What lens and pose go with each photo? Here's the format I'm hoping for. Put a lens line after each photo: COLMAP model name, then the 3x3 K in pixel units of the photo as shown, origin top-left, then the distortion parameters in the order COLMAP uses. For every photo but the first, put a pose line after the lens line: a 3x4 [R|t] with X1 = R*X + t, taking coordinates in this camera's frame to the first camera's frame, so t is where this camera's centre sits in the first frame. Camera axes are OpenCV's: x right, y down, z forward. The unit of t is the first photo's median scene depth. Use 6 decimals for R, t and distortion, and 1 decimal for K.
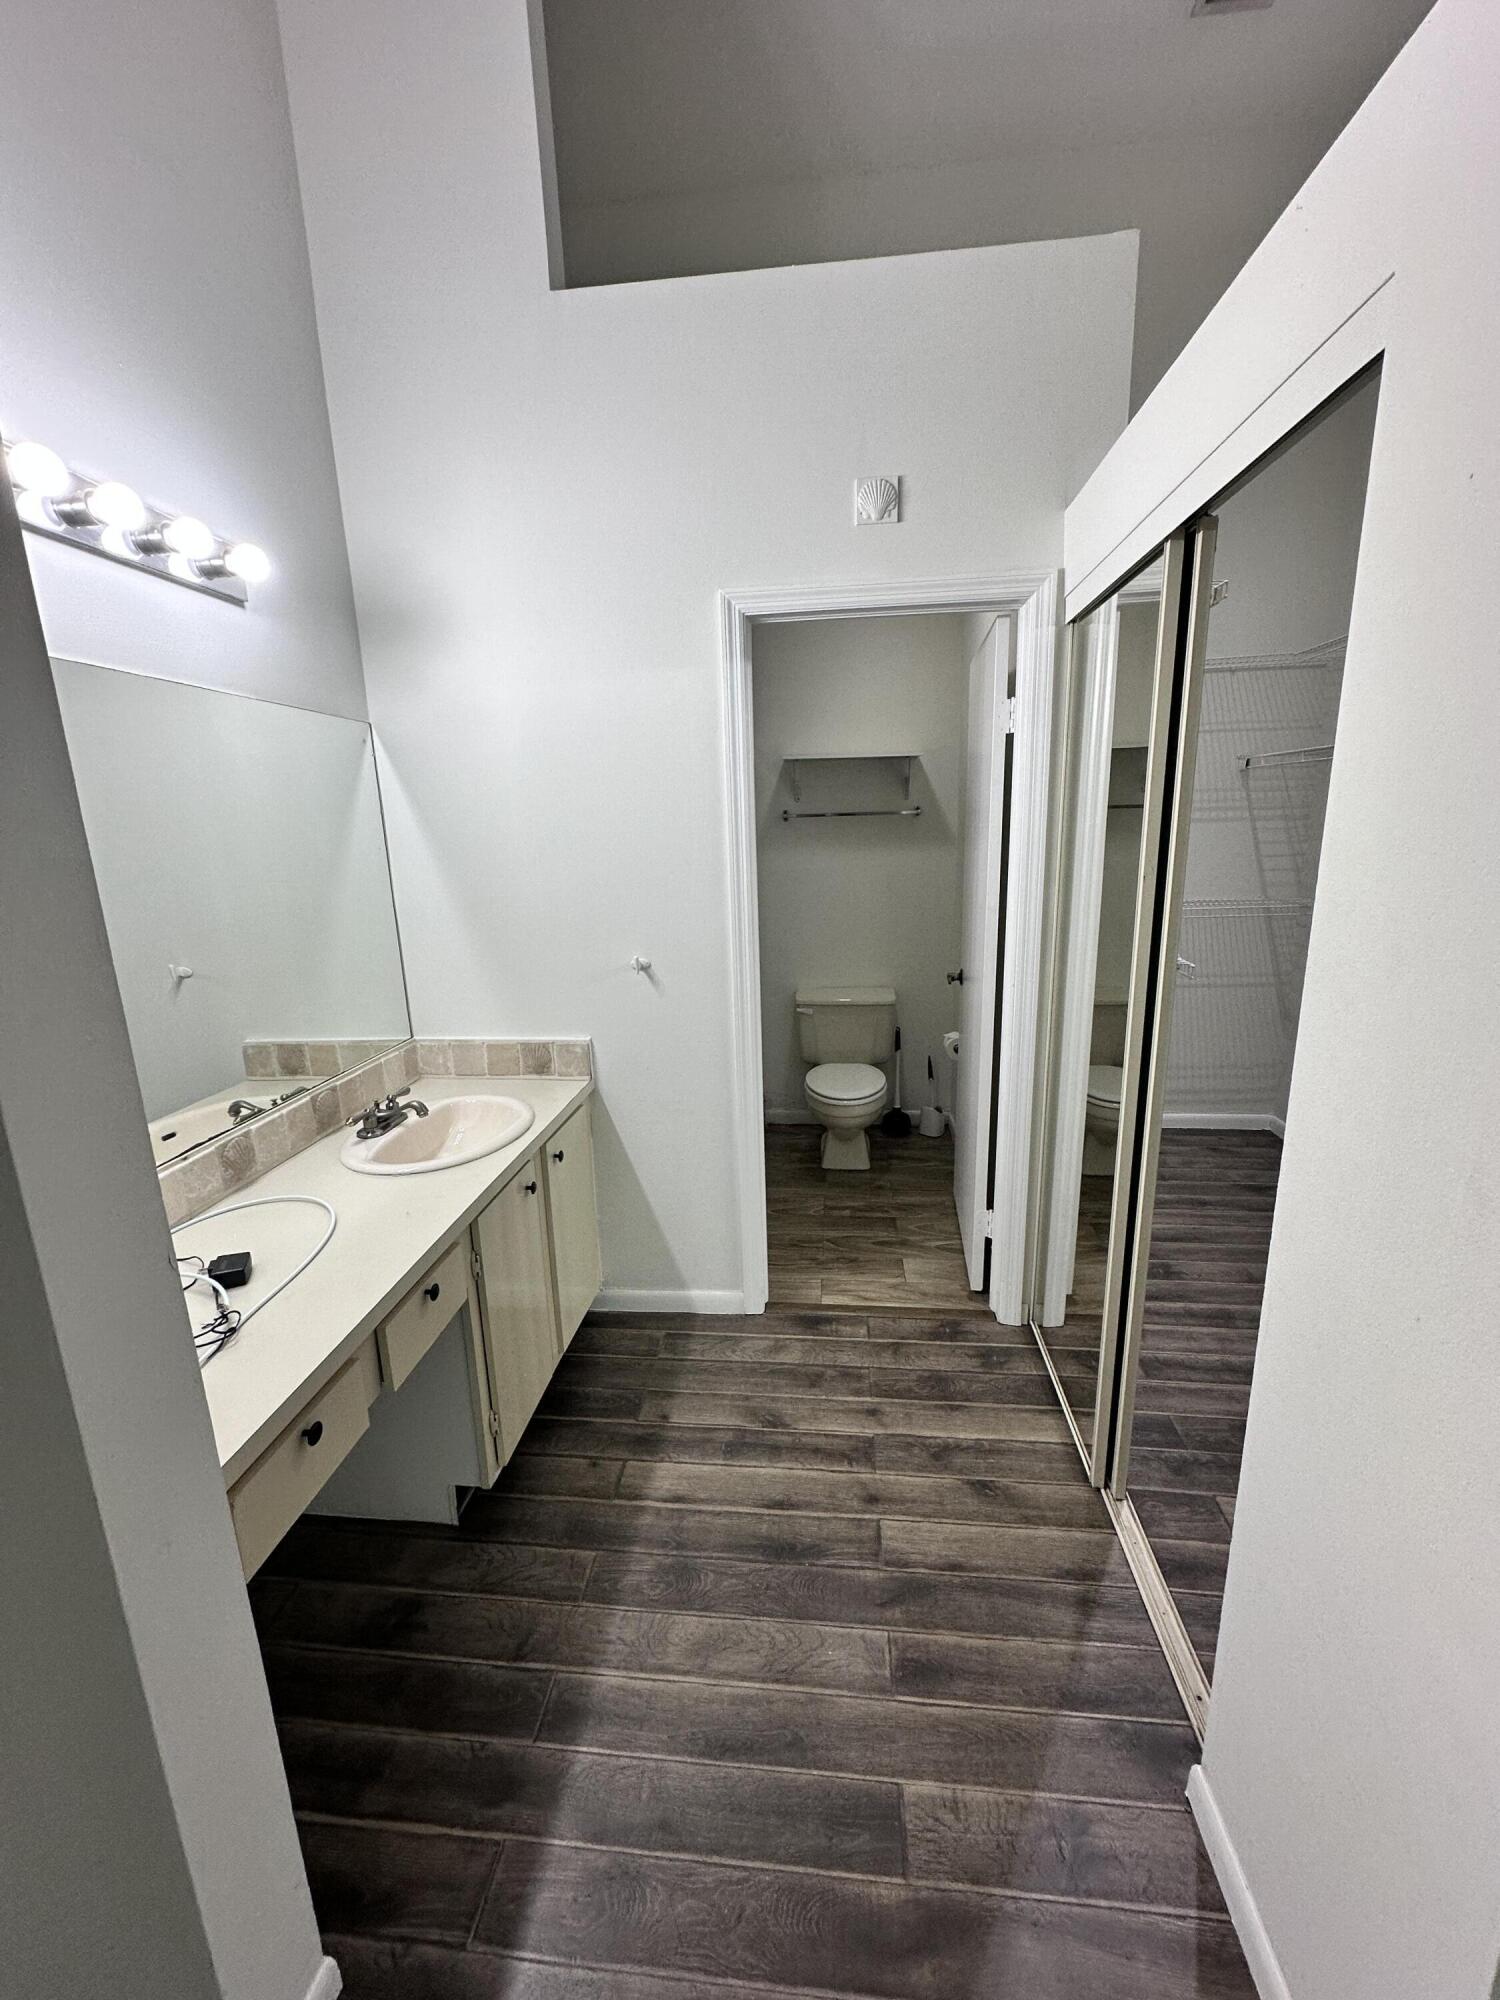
lens RADIAL K [[793.6, 0, 750.0], [0, 793.6, 1000.0], [0, 0, 1]] dist [-0.001132, 0.000050]
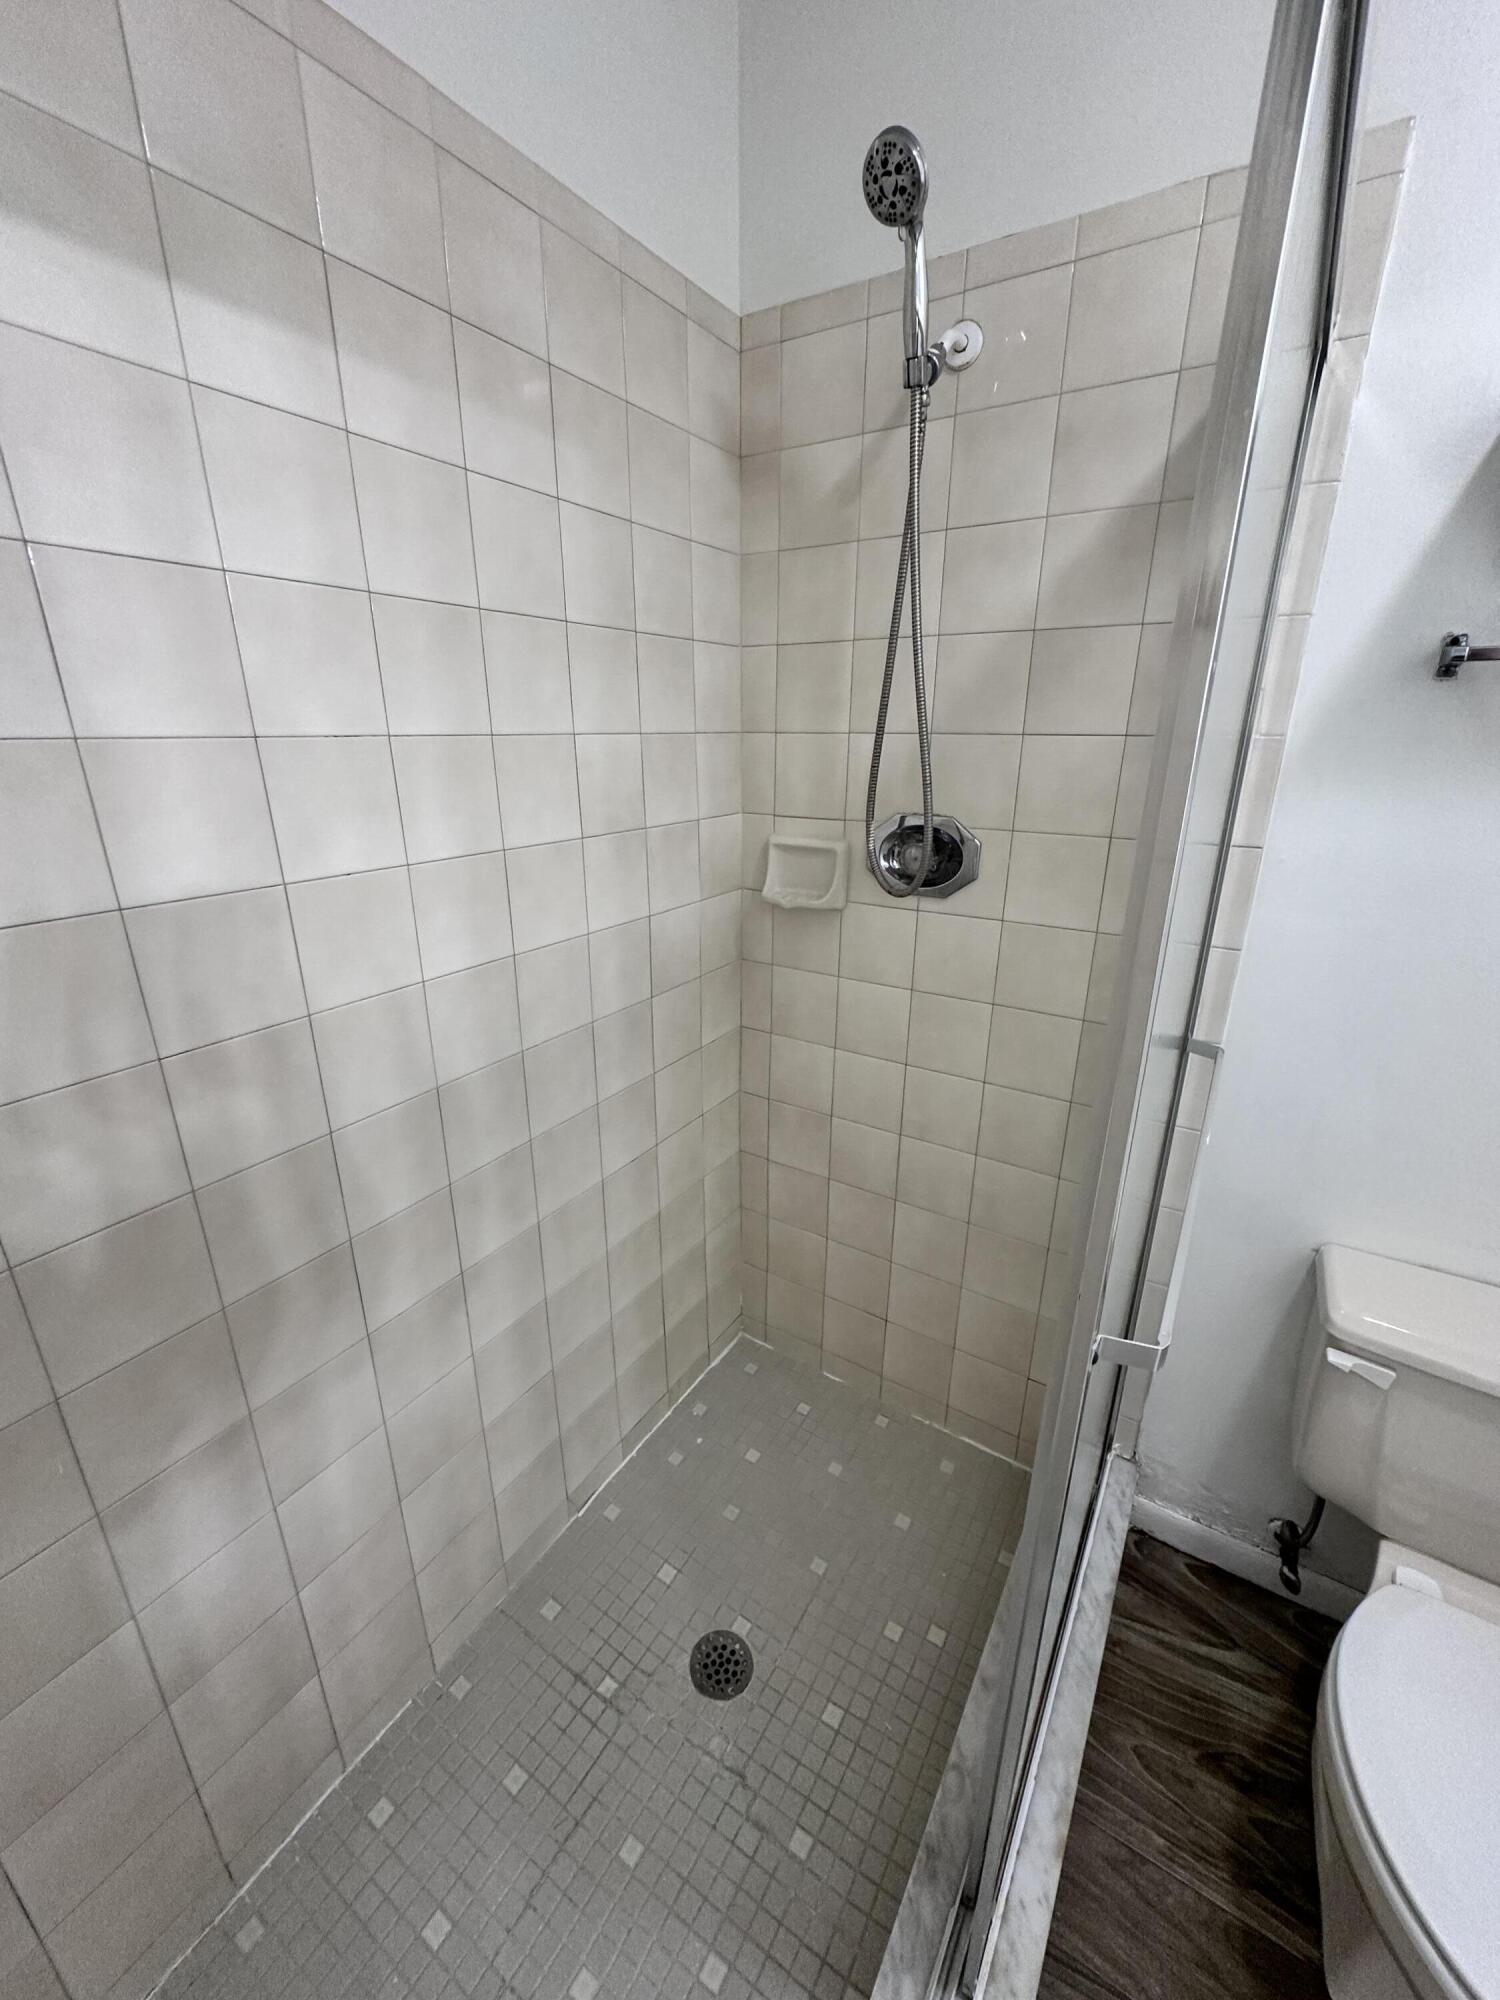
lens RADIAL K [[794.5, 0, 750.0], [0, 794.5, 1000.0], [0, 0, 1]] dist [-0.001555, 0.000127]
pose [[0.895959, 0.180819, -0.405662, -0.053568], [-0.135315, 0.981083, 0.138444, -0.192772], [0.423021, -0.069148, 0.903478, 1.007163]]
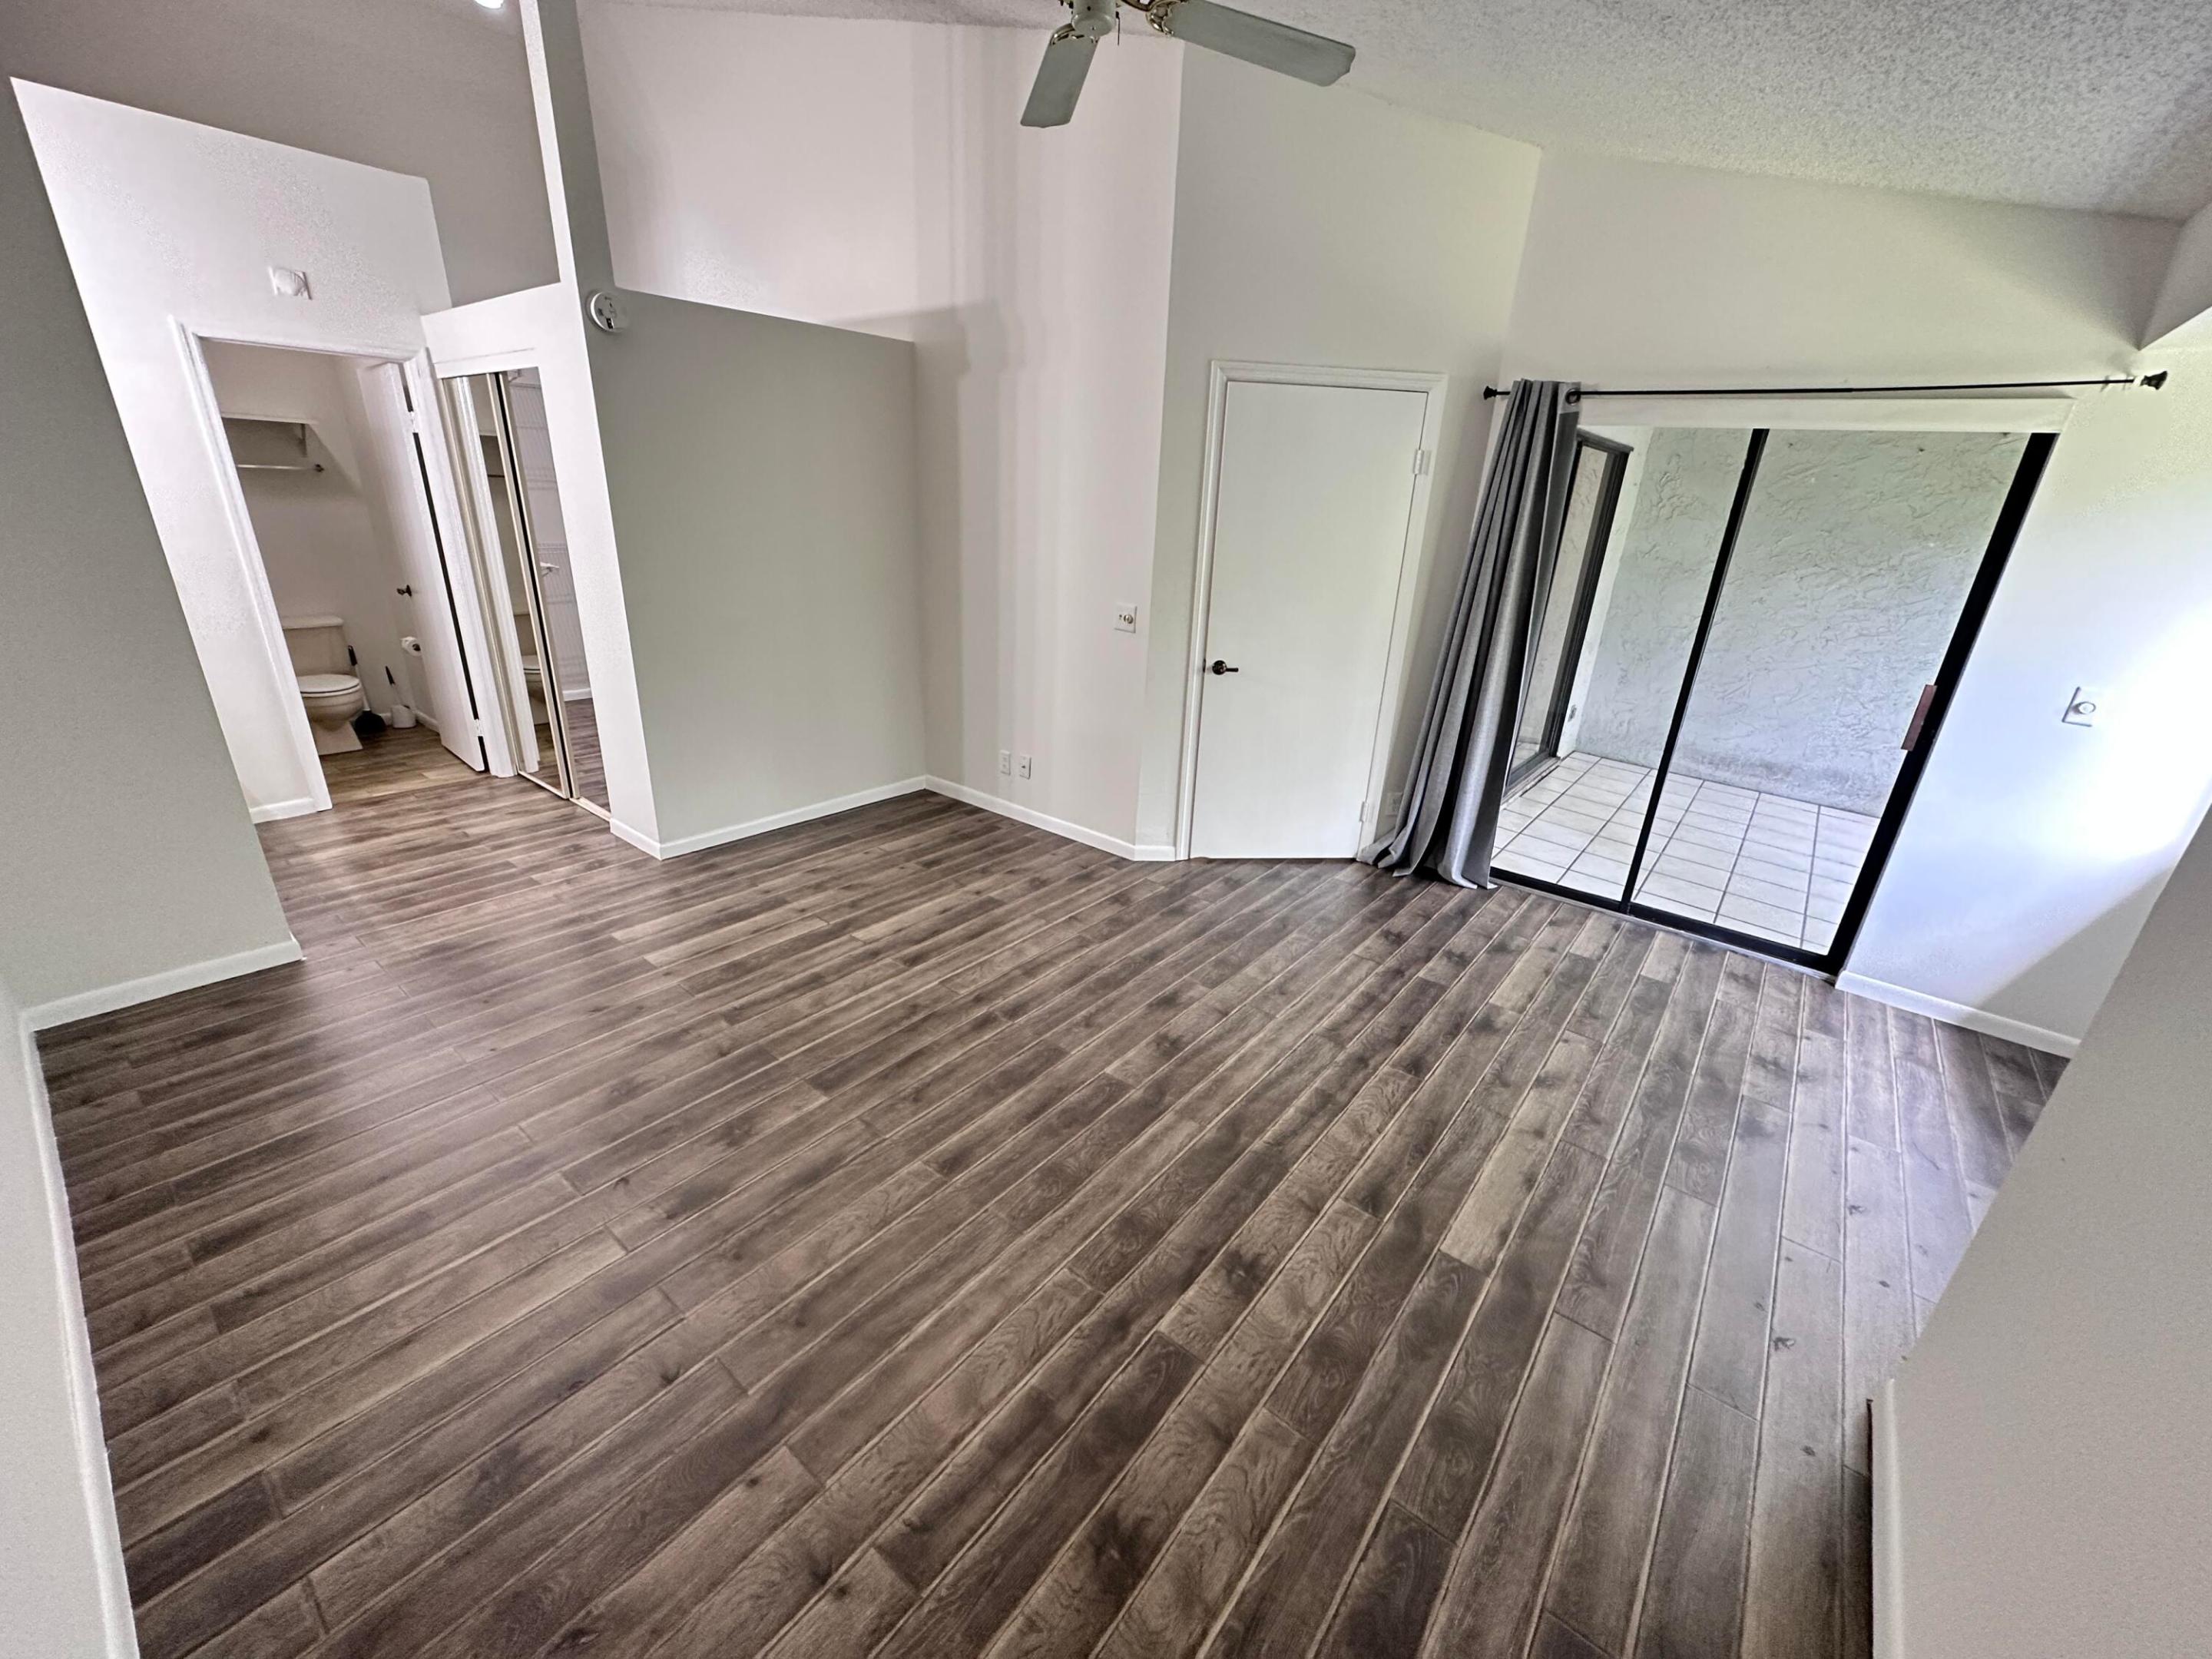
lens RADIAL K [[877.8, 0, 1106.0], [0, 877.8, 829.5], [0, 0, 1]] dist [-0.001132, 0.000050]
pose [[0.536227, -0.250180, 0.806145, -0.583123], [0.130843, 0.968158, 0.213425, 0.278174], [-0.833871, -0.008966, 0.551887, -1.243780]]
